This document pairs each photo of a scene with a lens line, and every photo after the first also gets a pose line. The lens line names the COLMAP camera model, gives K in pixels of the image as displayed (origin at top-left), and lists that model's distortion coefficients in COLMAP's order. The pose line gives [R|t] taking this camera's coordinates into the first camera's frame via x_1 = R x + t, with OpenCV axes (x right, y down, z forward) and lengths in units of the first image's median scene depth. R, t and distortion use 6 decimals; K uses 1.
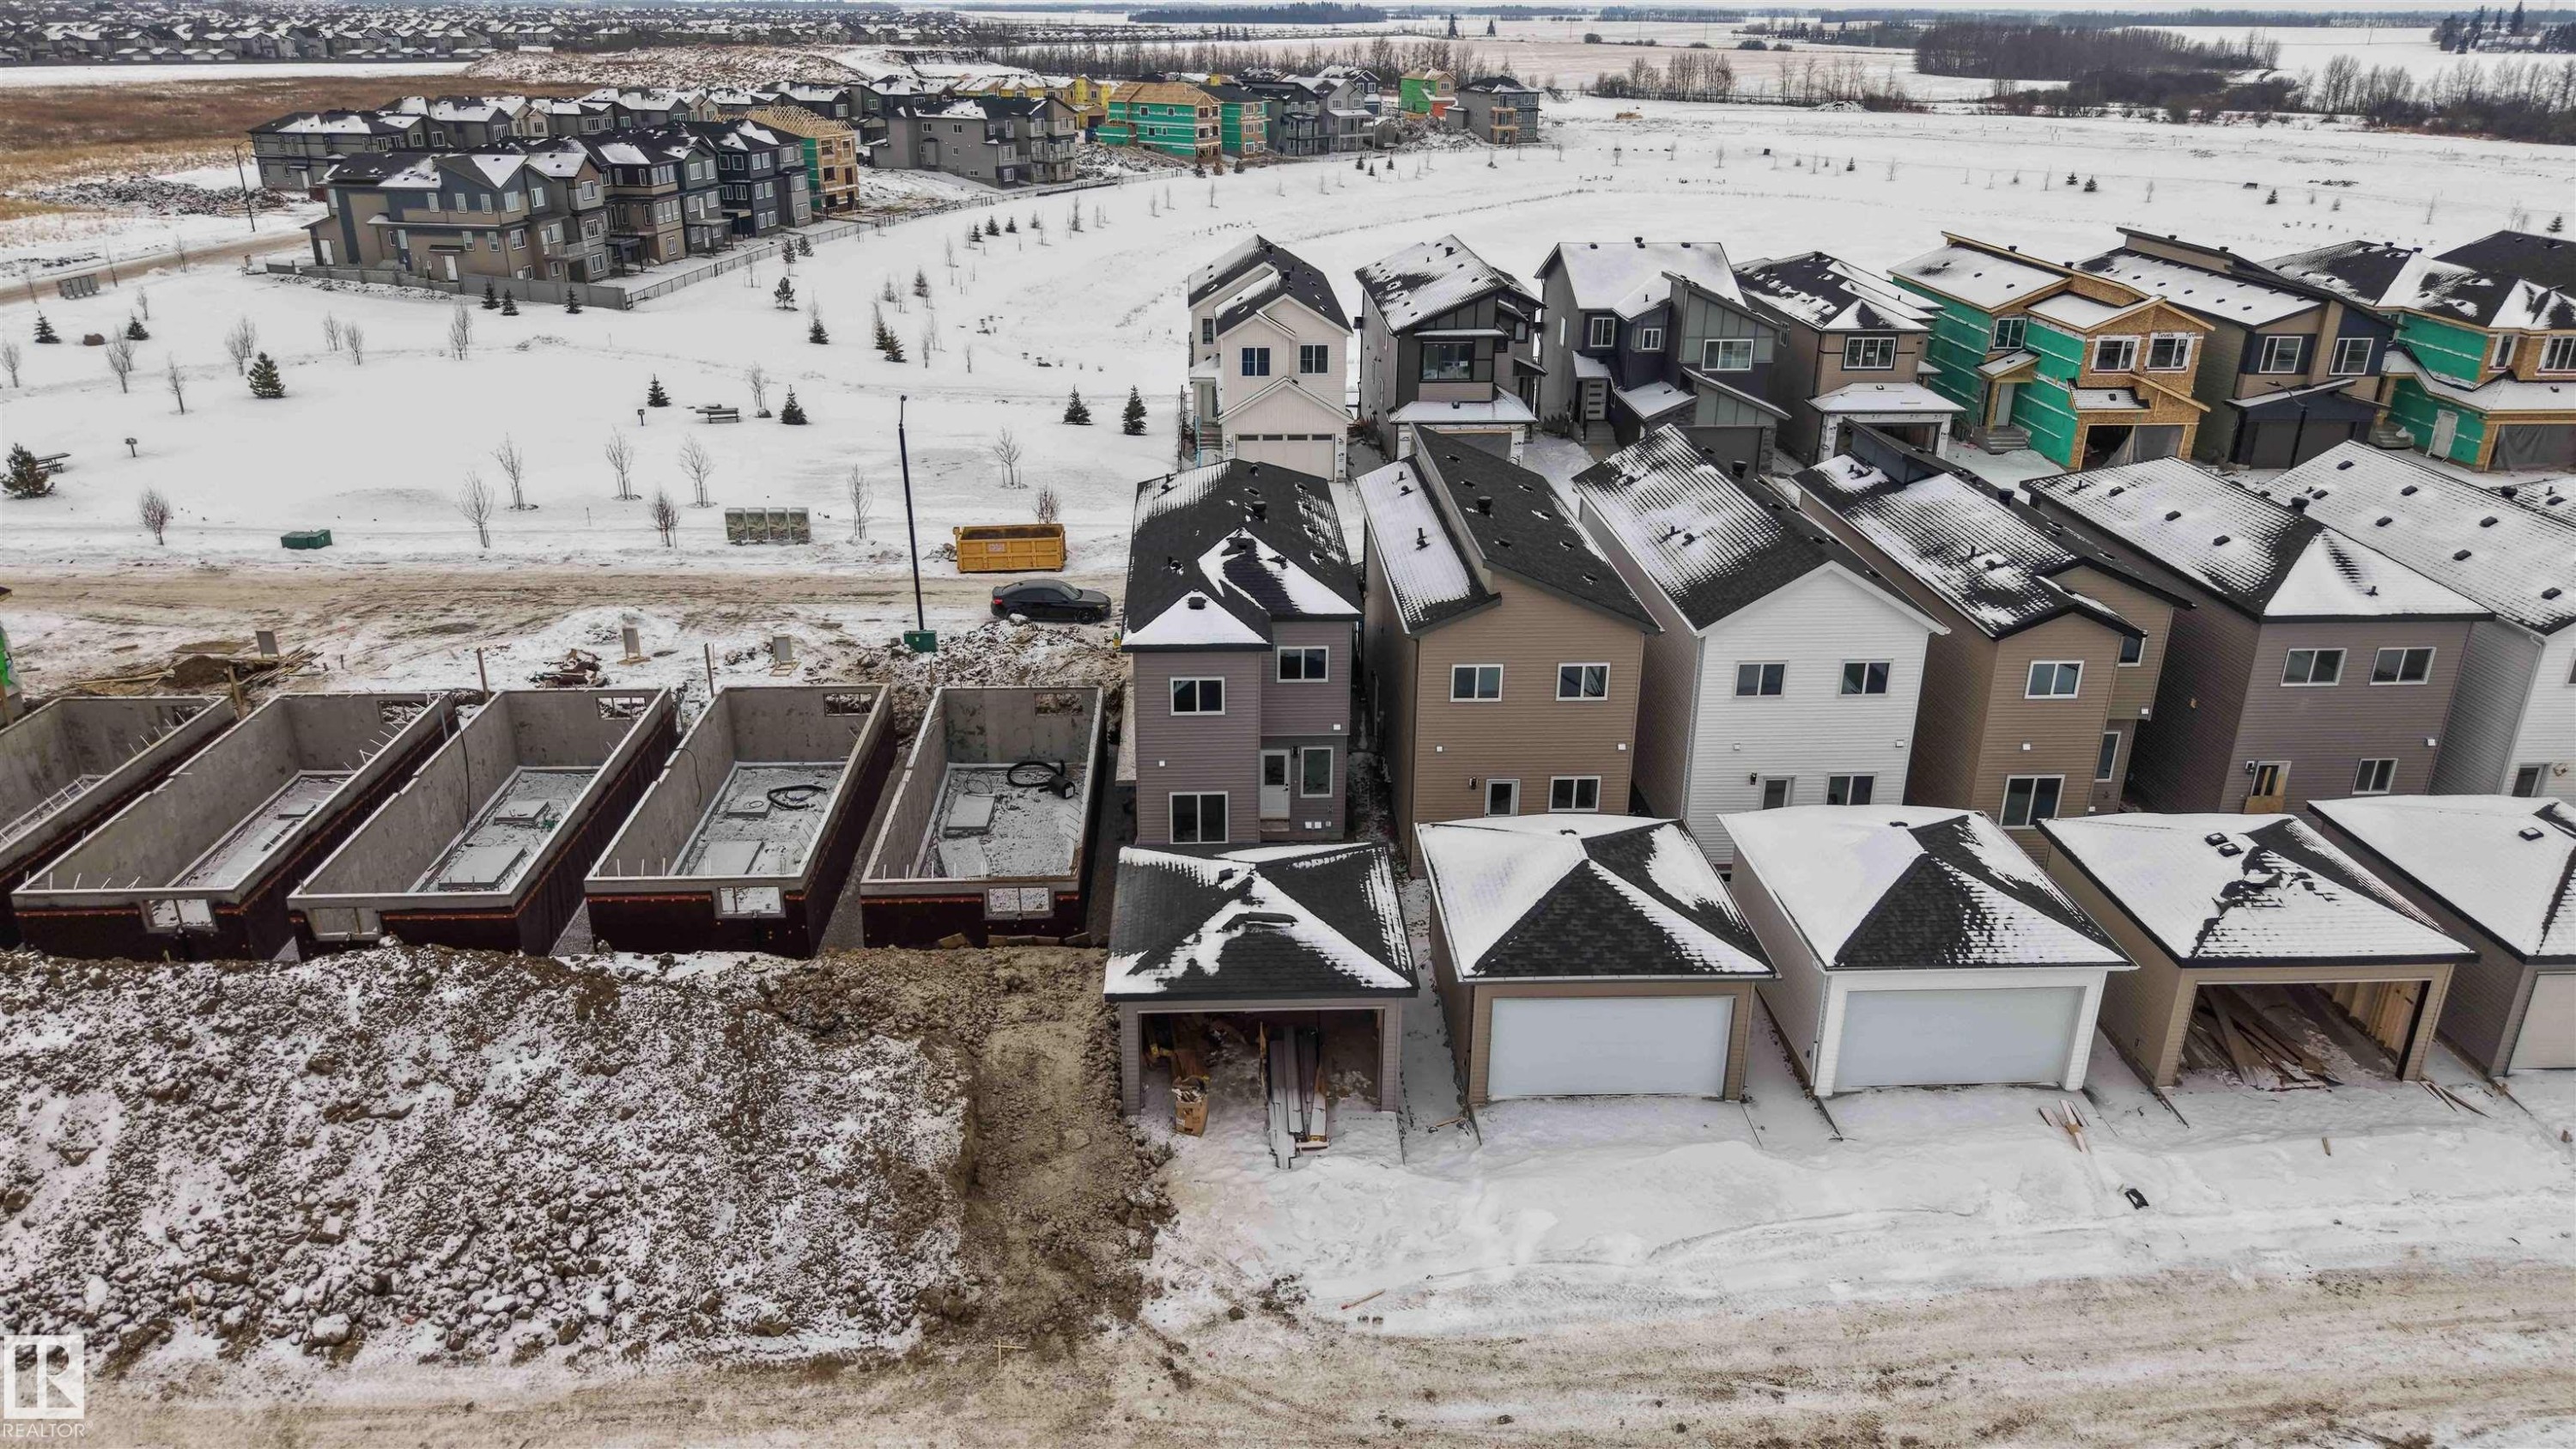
lens RADIAL K [[1718.1, 0, 1281.1], [0, 1718.1, 723.3], [0, 0, 1]] dist [0.016040, -0.018399]
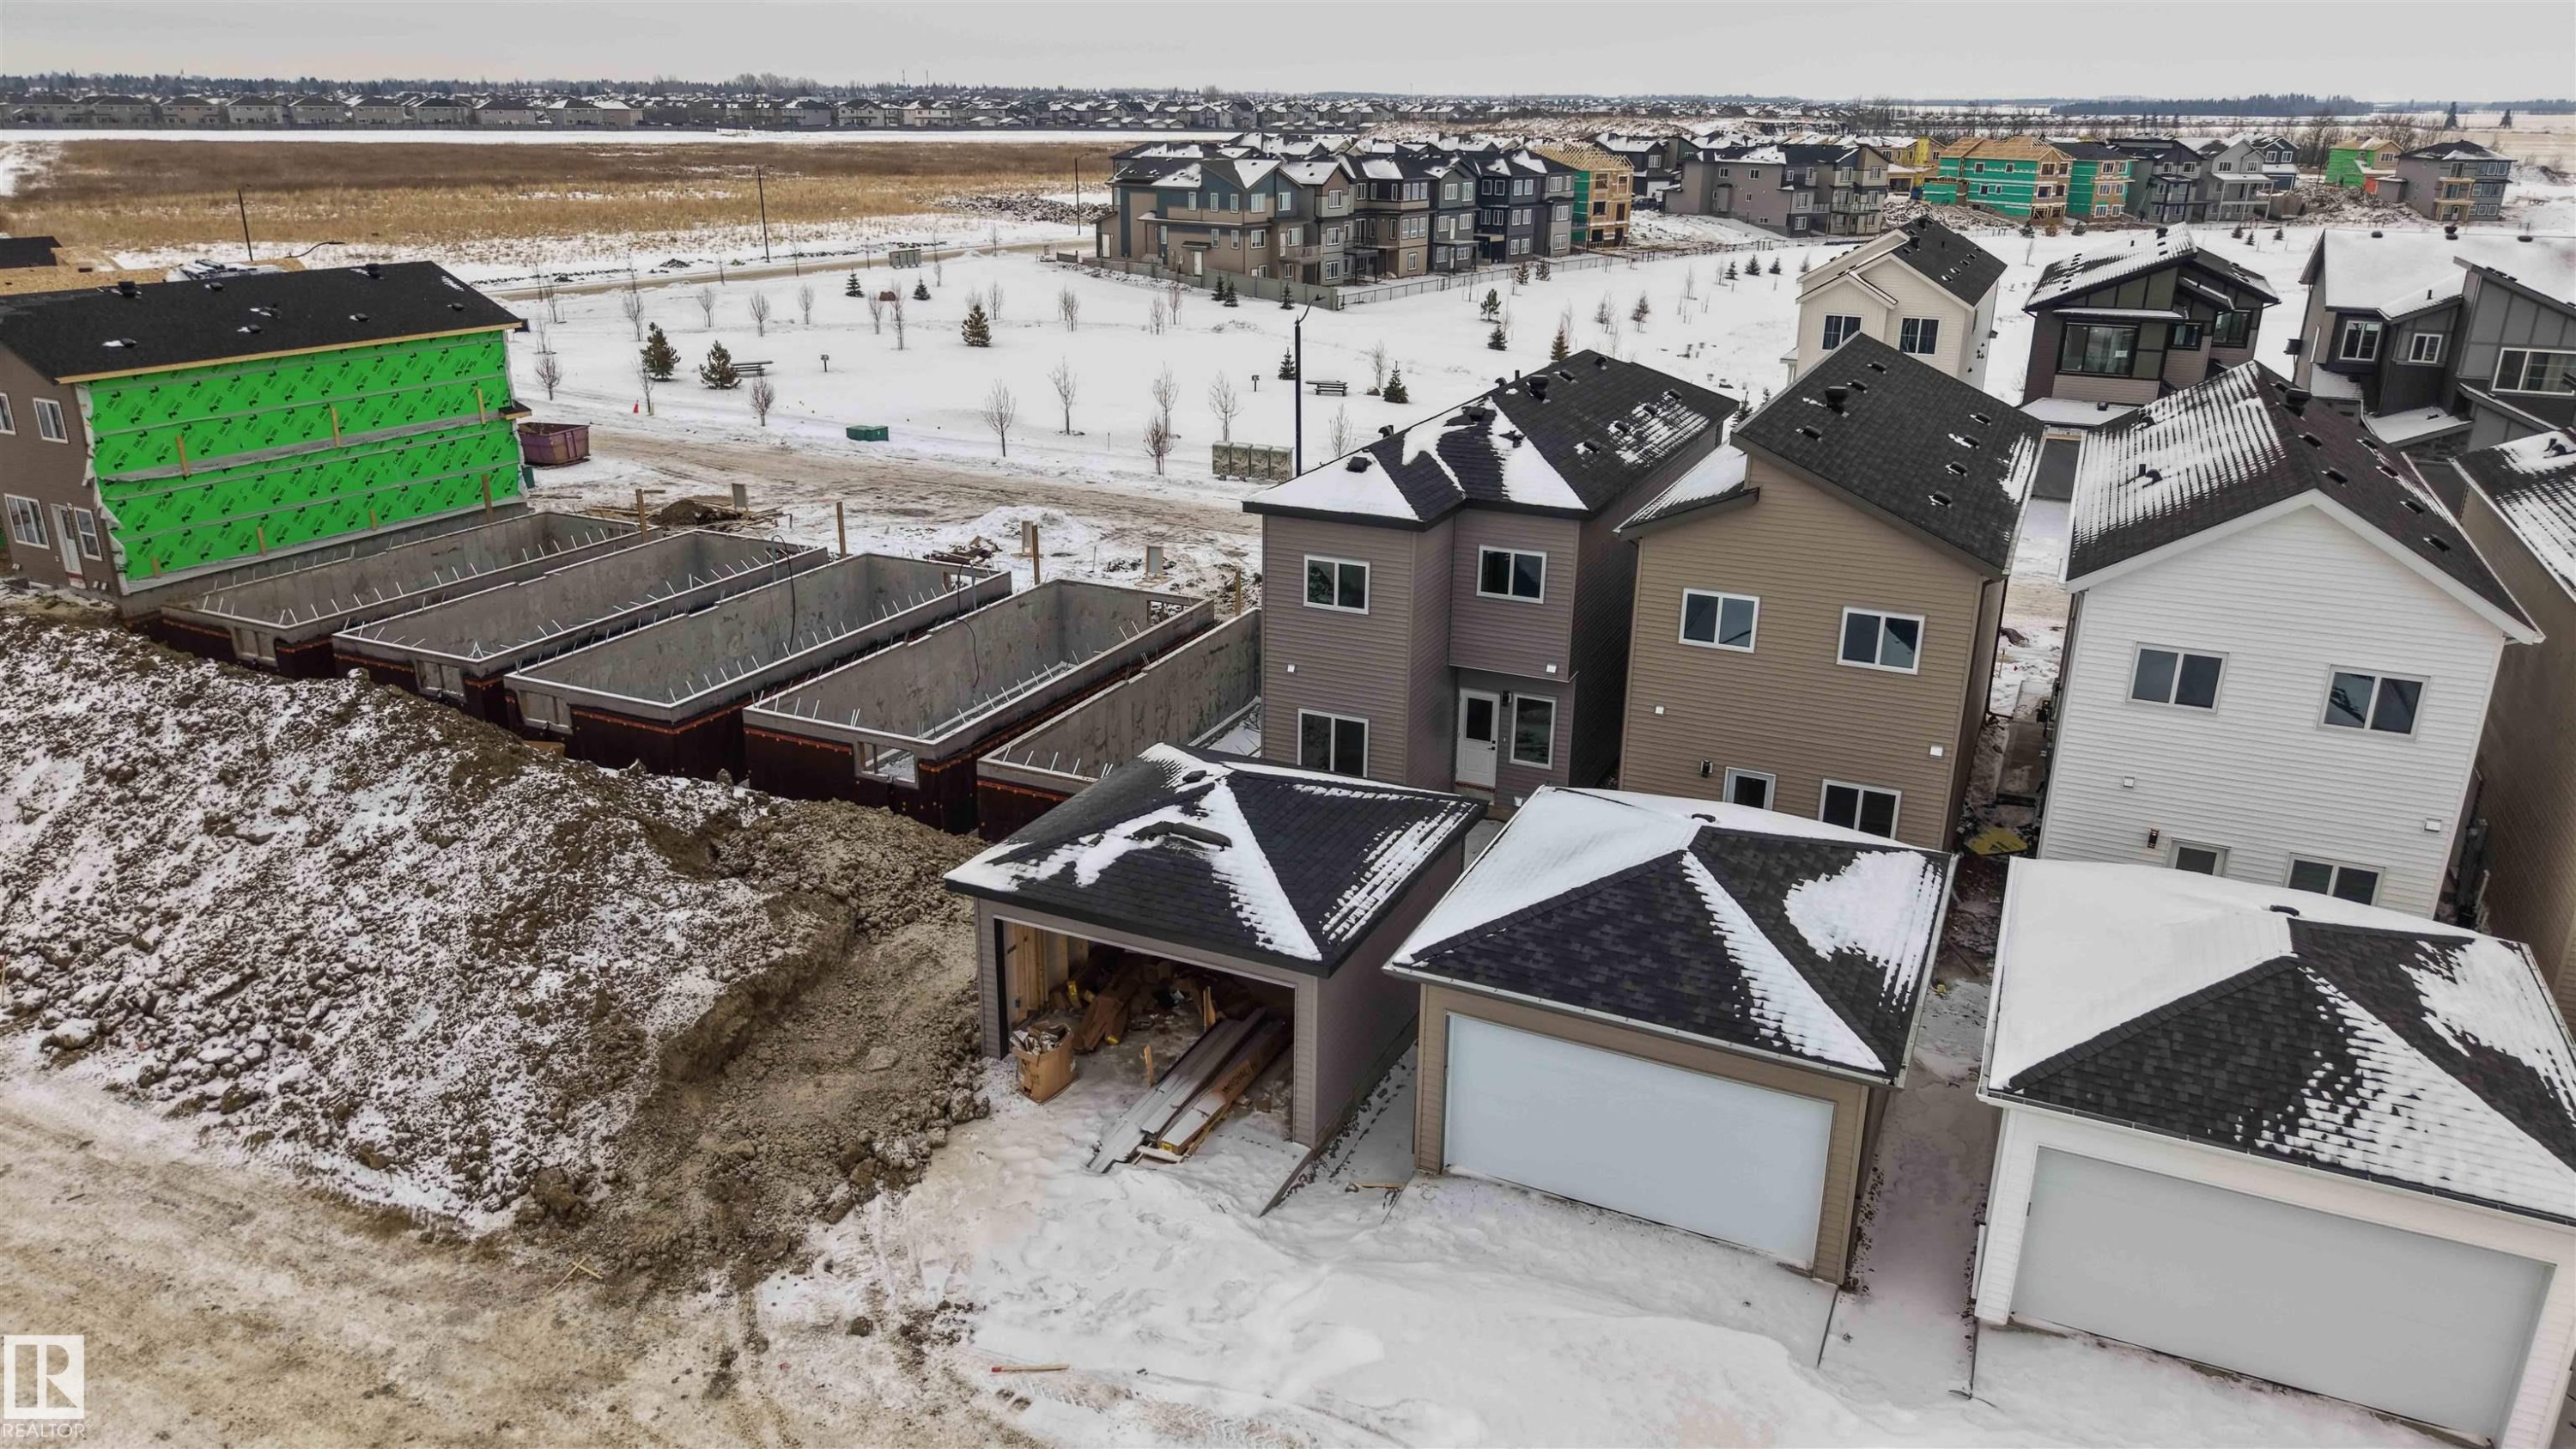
lens RADIAL K [[1718.1, 0, 1278.6], [0, 1718.1, 734.6], [0, 0, 1]] dist [0.016040, -0.018399]
pose [[0.884641, 0.162703, -0.436964, 0.219504], [-0.181417, 0.983406, -0.001112, 0.044973], [0.429532, 0.080256, 0.899478, 0.244604]]
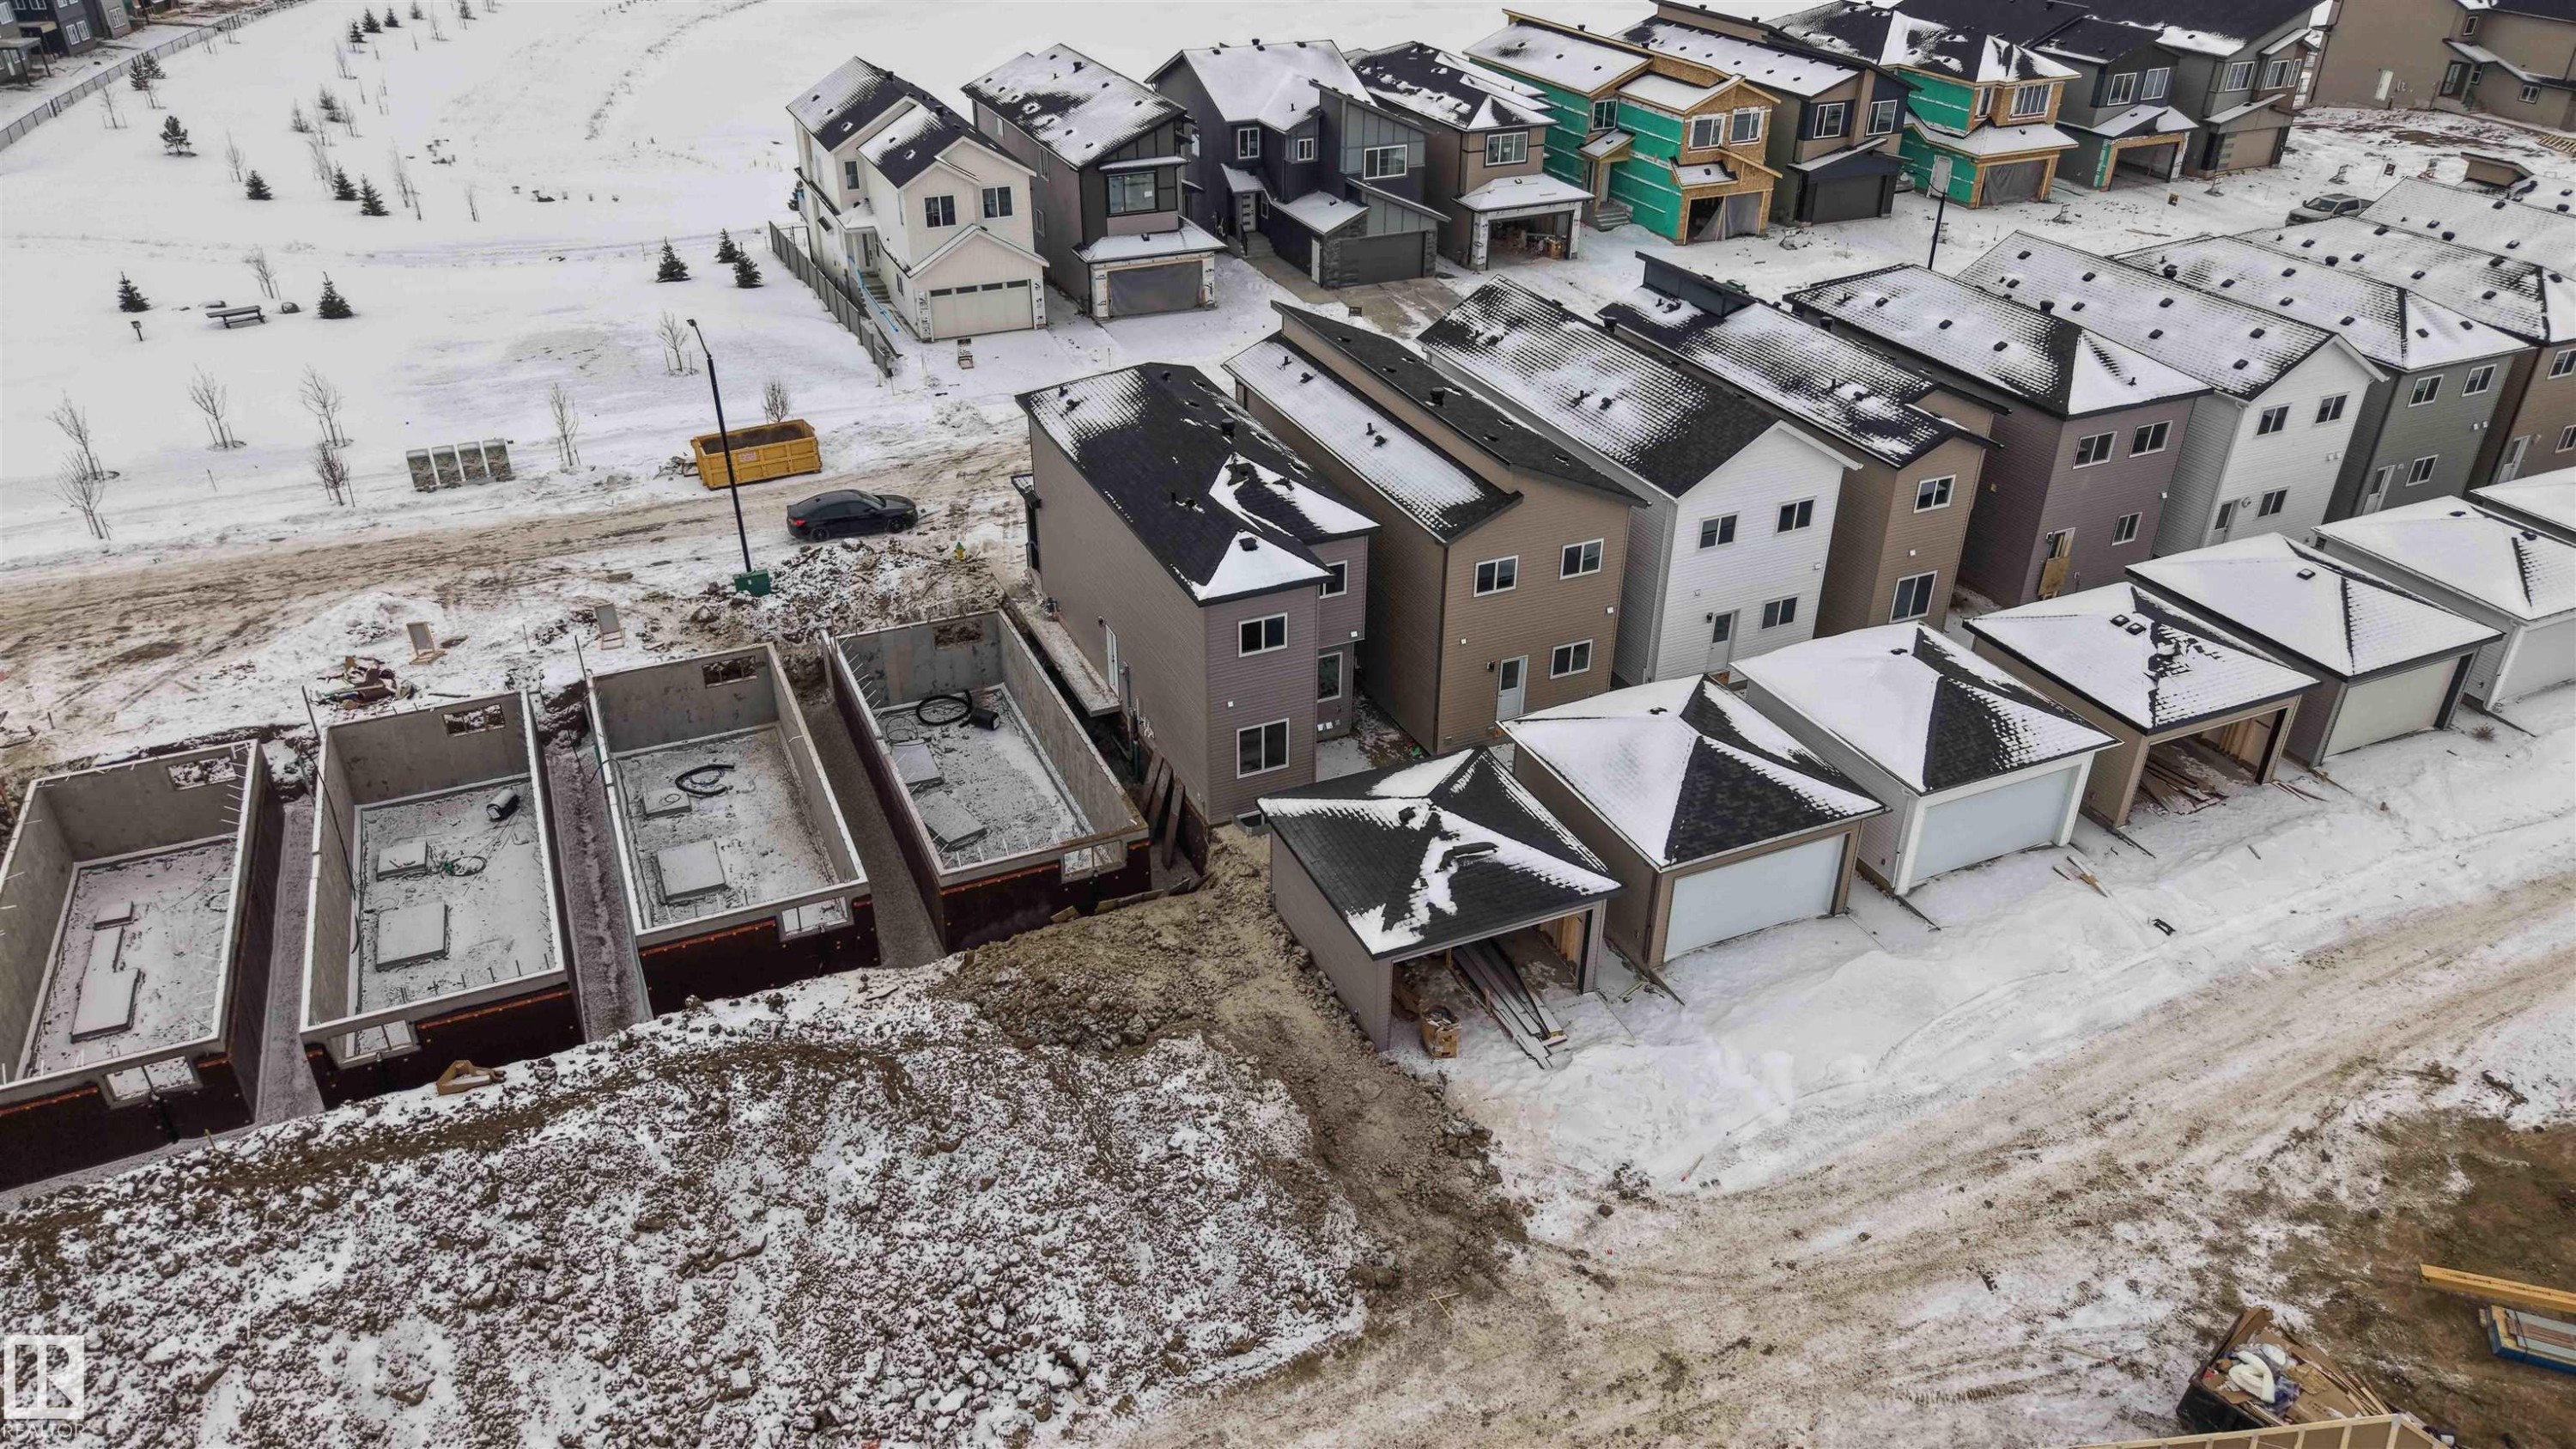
lens RADIAL K [[1718.1, 0, 1281.3], [0, 1718.1, 718.5], [0, 0, 1]] dist [0.016040, -0.018399]
pose [[0.932768, -0.184635, 0.309603, -0.292408], [0.139039, 0.976686, 0.163561, -0.106177], [-0.332584, -0.109517, 0.936693, 0.026947]]
